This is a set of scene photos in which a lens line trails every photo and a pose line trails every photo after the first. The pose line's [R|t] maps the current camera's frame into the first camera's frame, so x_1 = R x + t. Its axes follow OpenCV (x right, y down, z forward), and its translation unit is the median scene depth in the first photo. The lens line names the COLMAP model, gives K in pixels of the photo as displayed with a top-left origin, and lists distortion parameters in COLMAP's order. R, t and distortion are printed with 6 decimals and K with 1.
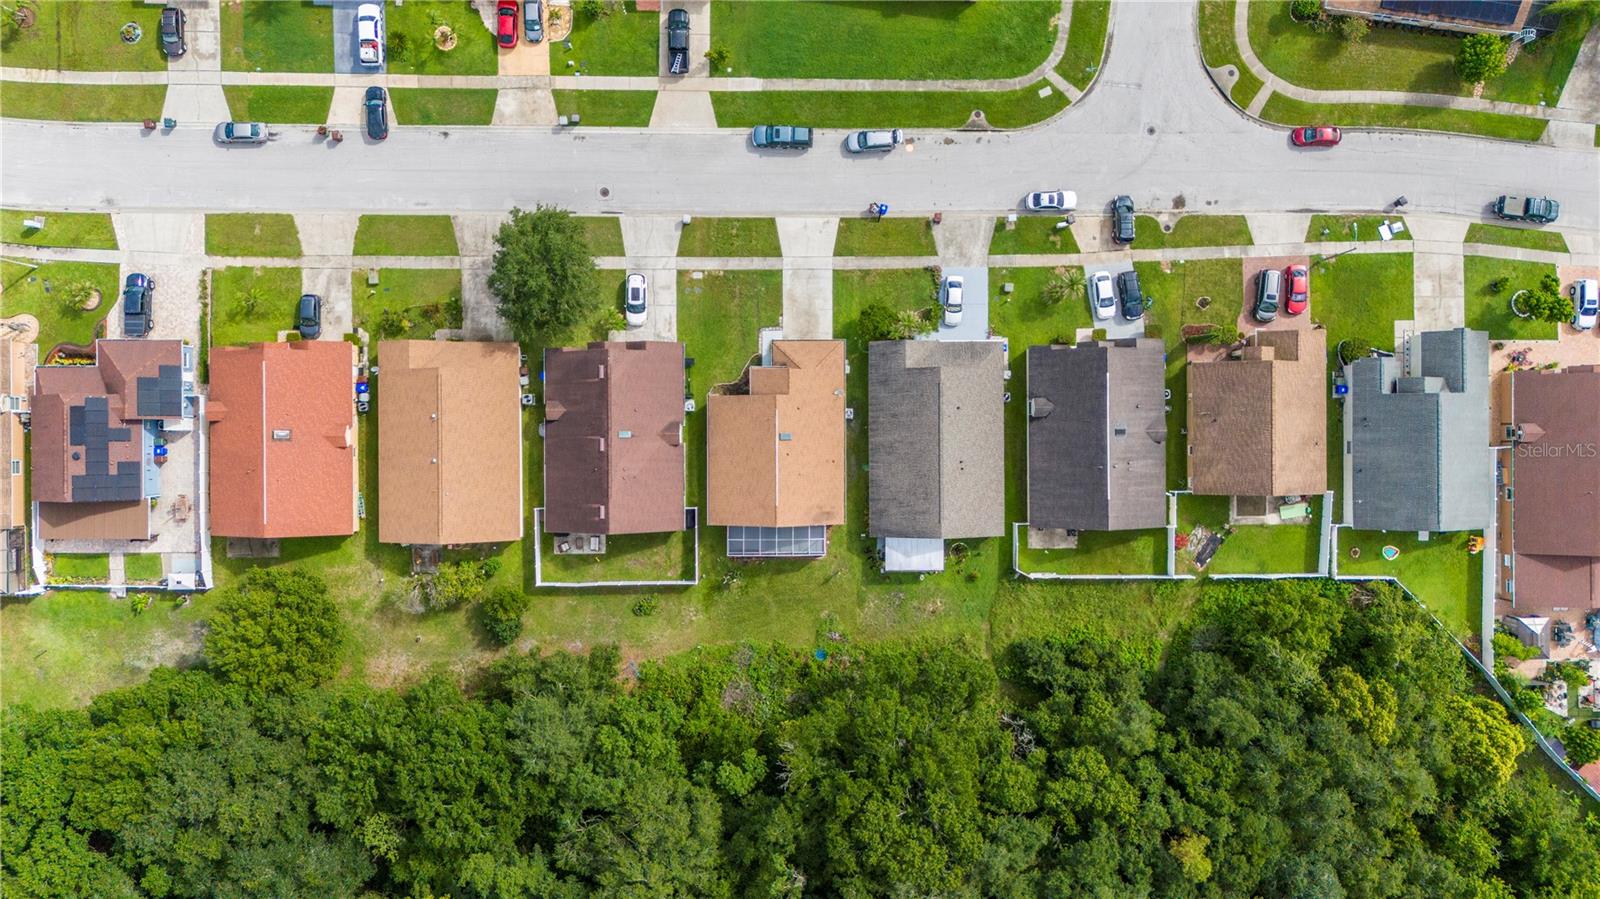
lens RADIAL K [[1157.5, 0, 804.0], [0, 1157.5, 444.8], [0, 0, 1]] dist [0.066730, -0.067009]
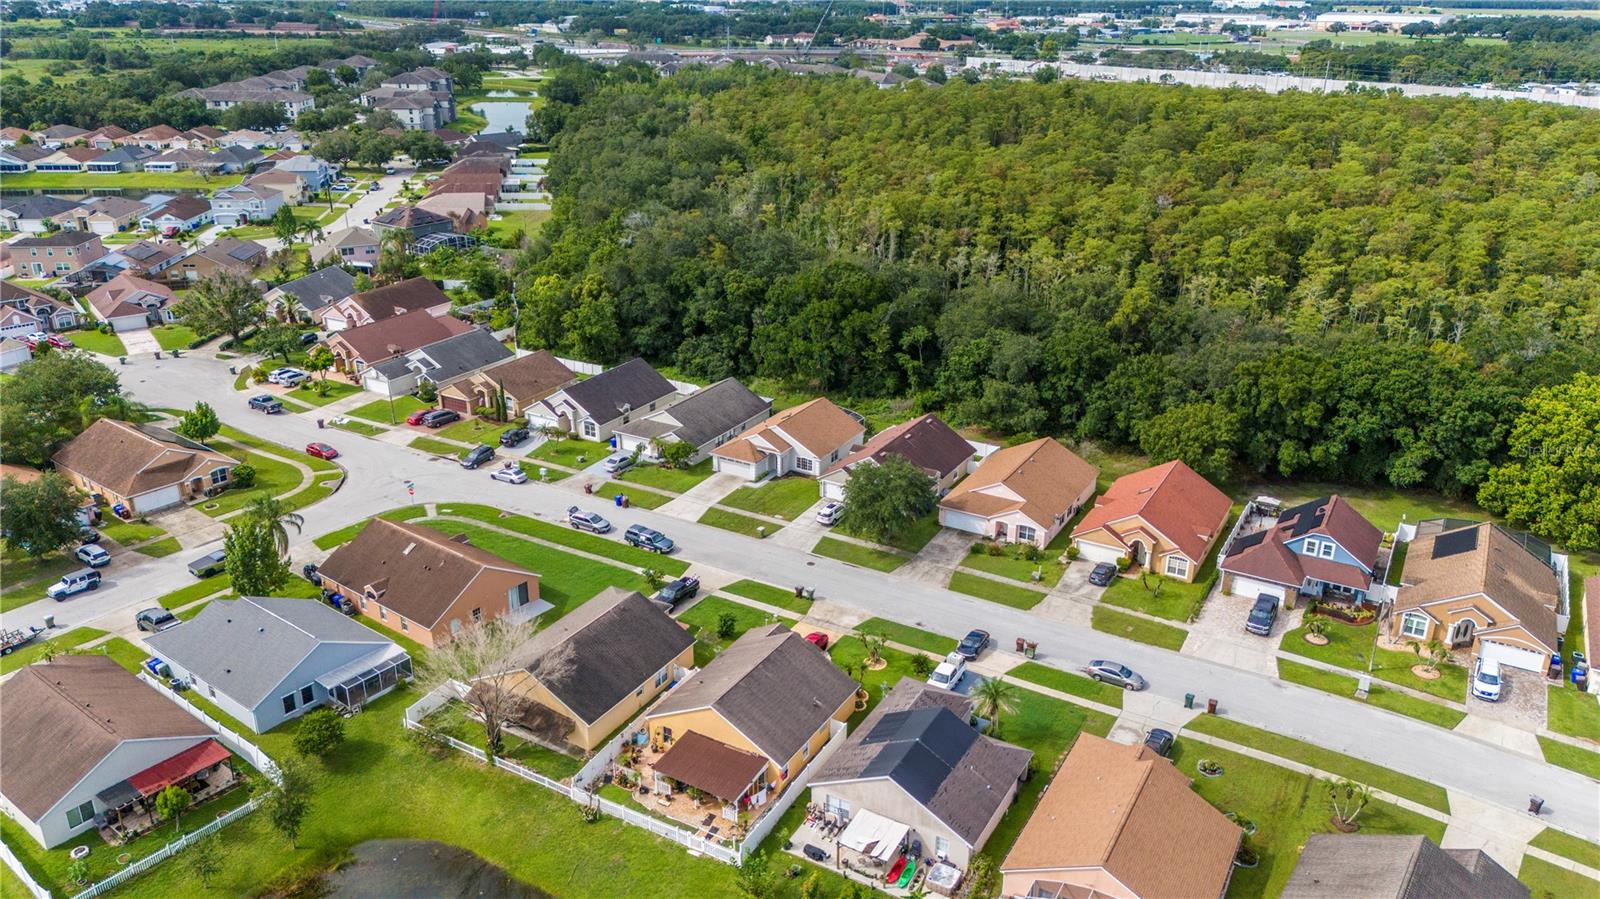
lens RADIAL K [[1157.5, 0, 804.0], [0, 1157.5, 444.8], [0, 0, 1]] dist [0.066730, -0.067009]
pose [[-0.863145, -0.226546, 0.451285, -0.634131], [0.503053, -0.308254, 0.807414, -1.069973], [-0.043806, 0.923935, 0.380032, 0.481853]]
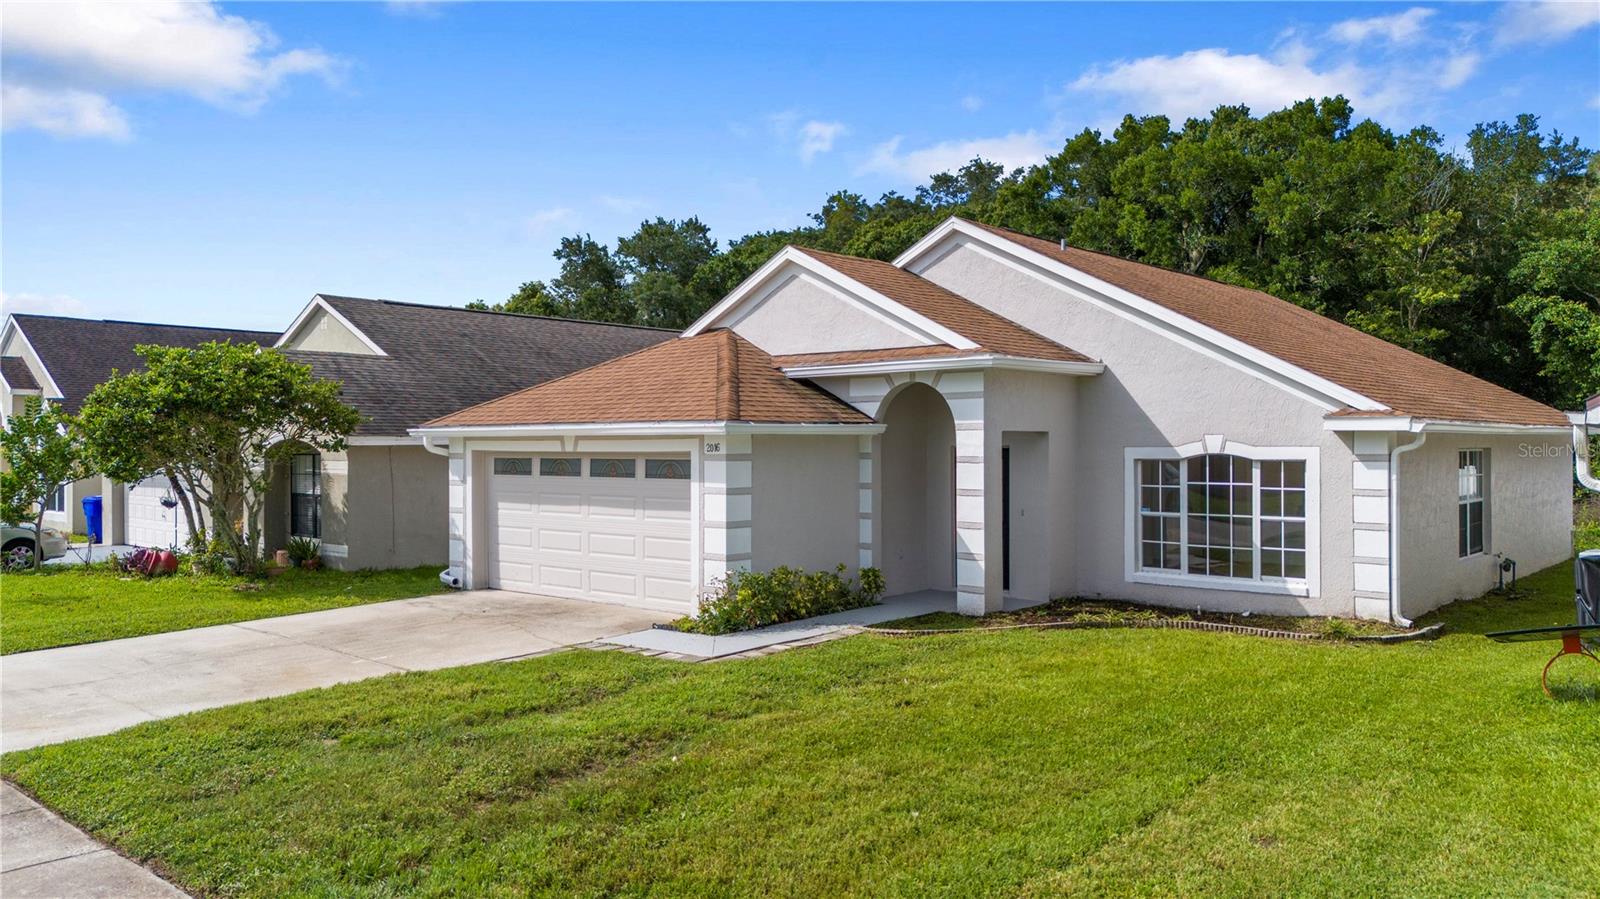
lens RADIAL K [[1157.5, 0, 804.0], [0, 1157.5, 444.8], [0, 0, 1]] dist [0.066730, -0.067009]
pose [[-0.745018, -0.037275, 0.666002, -0.114259], [0.666211, 0.008315, 0.745717, -0.173923], [-0.033334, 0.999270, 0.018638, 0.980582]]
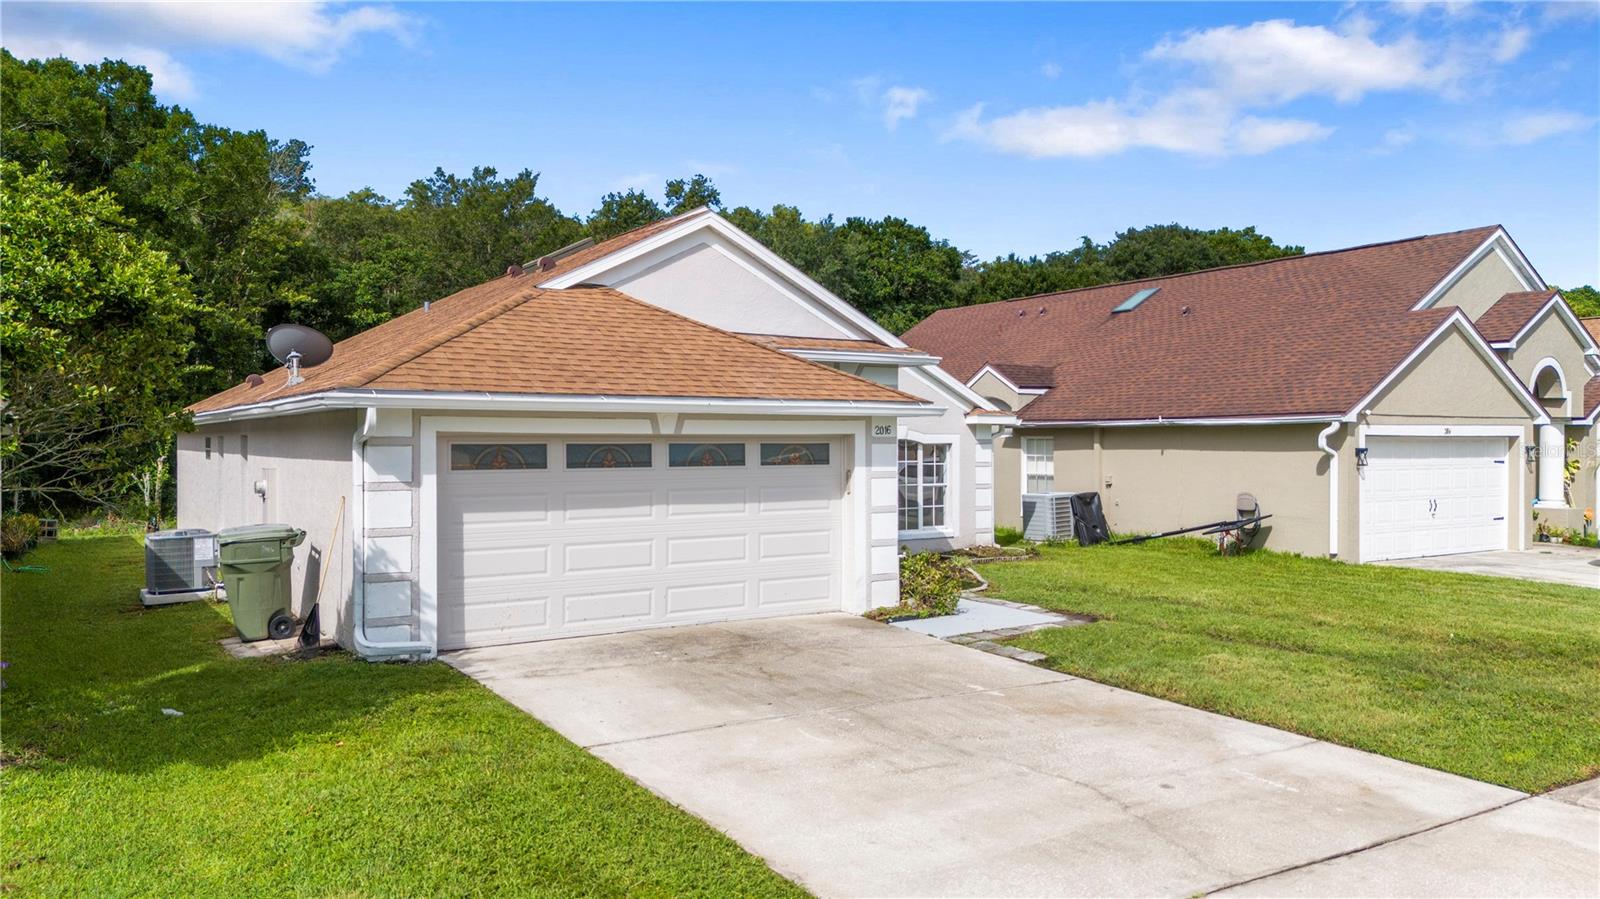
lens RADIAL K [[1157.5, 0, 804.0], [0, 1157.5, 444.8], [0, 0, 1]] dist [0.066730, -0.067009]
pose [[-0.842914, -0.036649, -0.536798, 0.051993], [-0.537387, 0.007897, 0.843299, -0.185443], [-0.026667, 0.999297, -0.026351, 0.988666]]
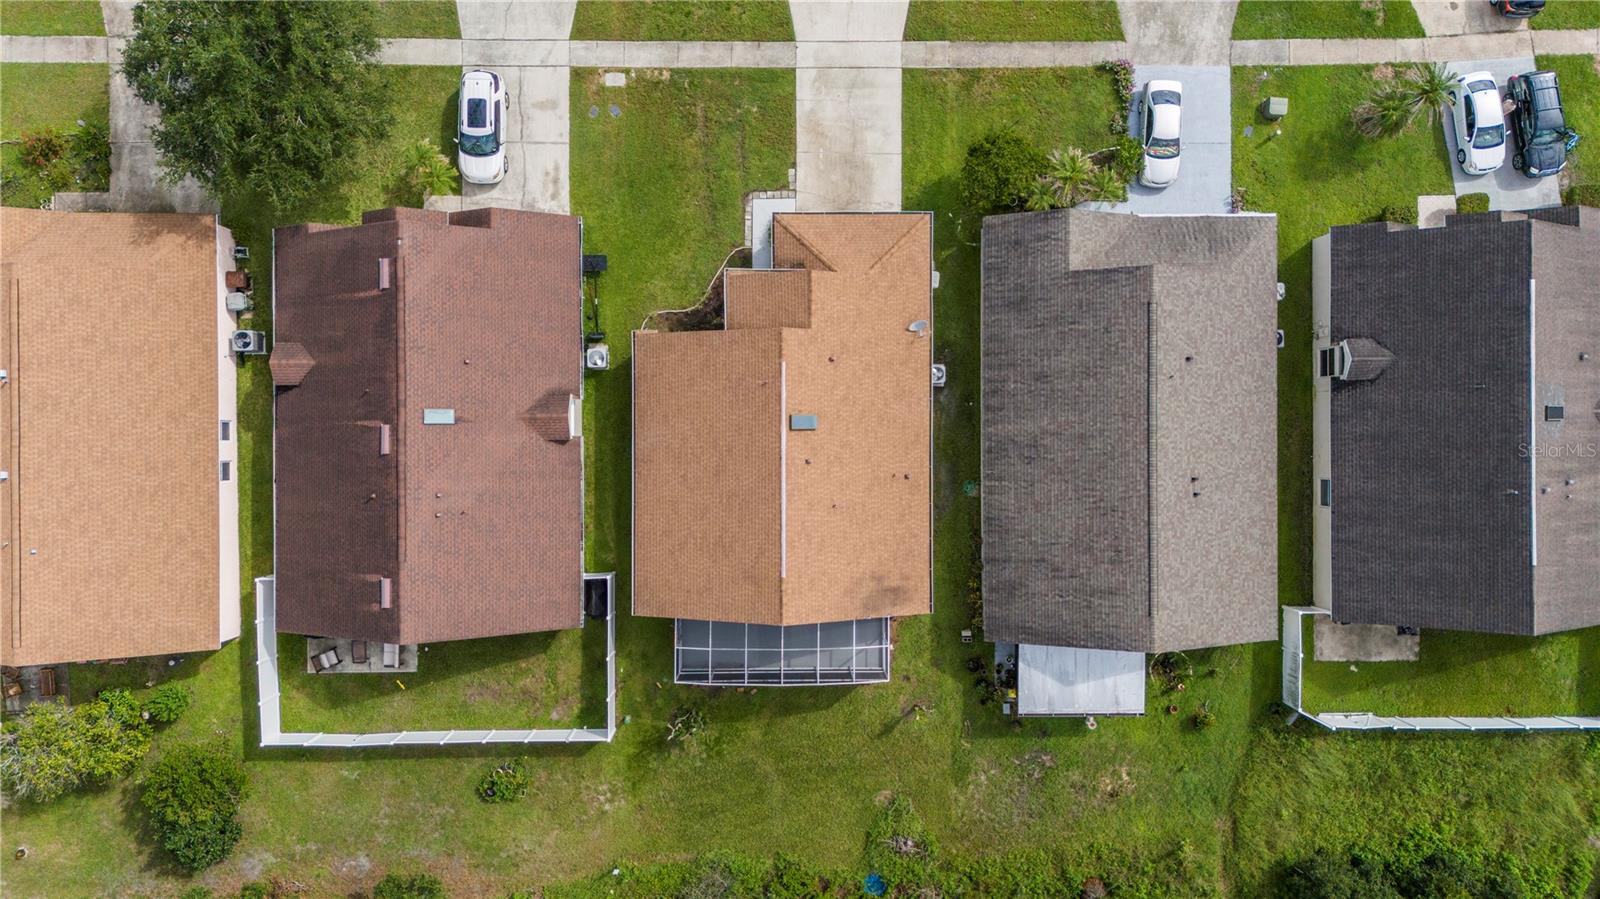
lens RADIAL K [[1157.5, 0, 804.0], [0, 1157.5, 444.8], [0, 0, 1]] dist [0.066730, -0.067009]
pose [[0.999994, 0.001530, -0.003261, -0.013486], [-0.001523, 0.999996, 0.002288, 0.000576], [0.003265, -0.002283, 0.999992, 0.529082]]
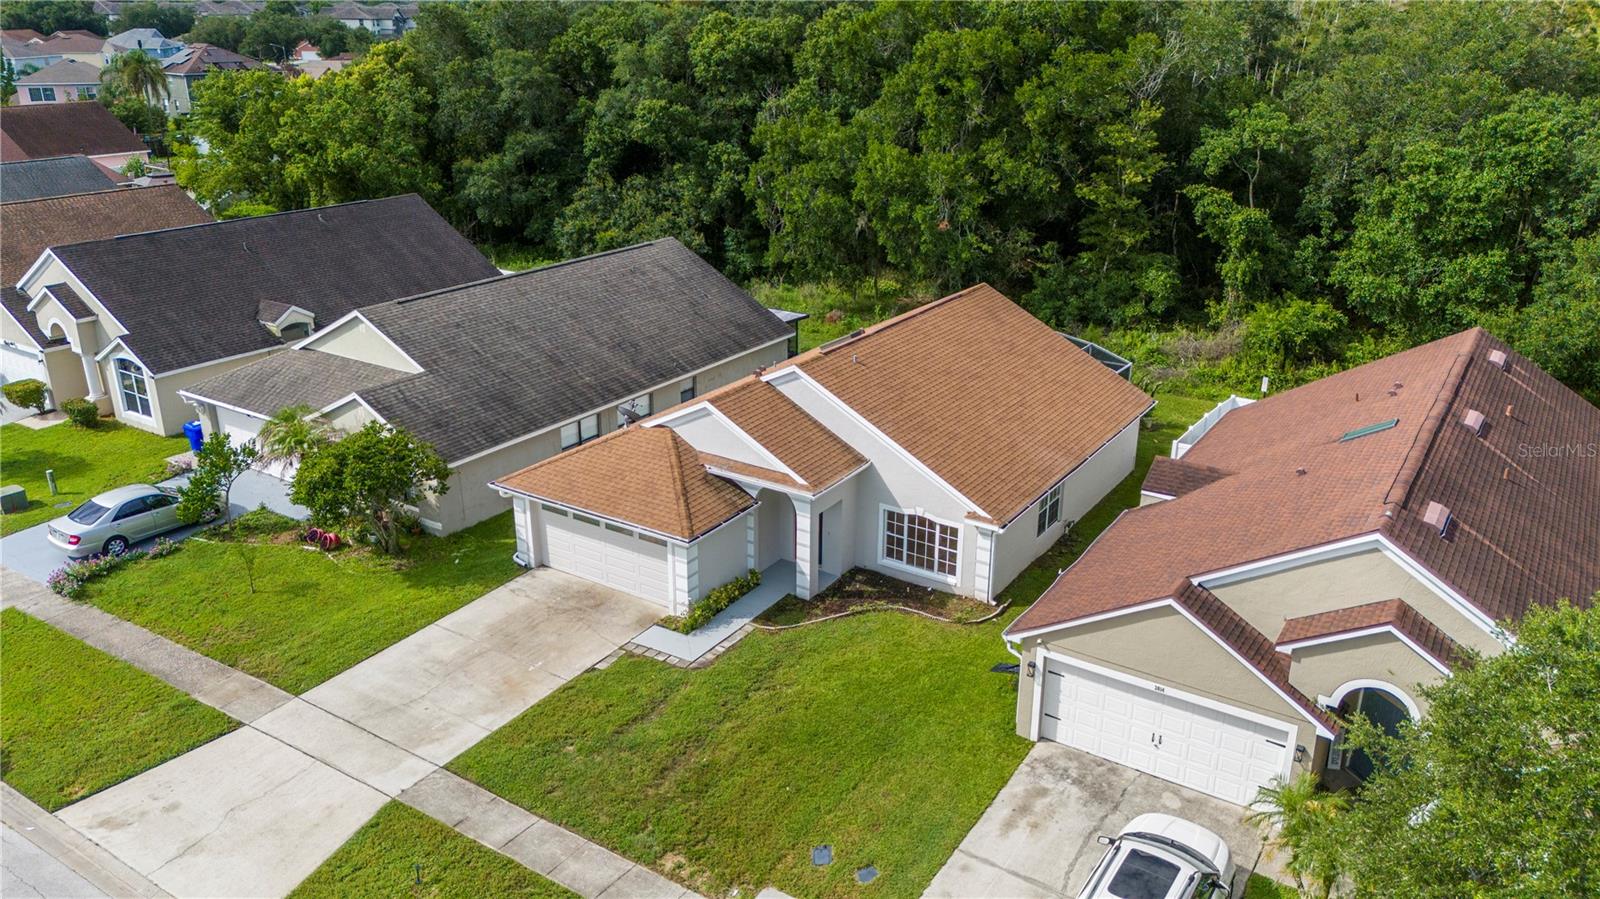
lens RADIAL K [[1157.5, 0, 804.0], [0, 1157.5, 444.8], [0, 0, 1]] dist [0.066730, -0.067009]
pose [[-0.834718, -0.232232, 0.499315, -0.171453], [0.549076, -0.281870, 0.786807, -0.270486], [-0.041980, 0.930923, 0.362795, 0.866168]]
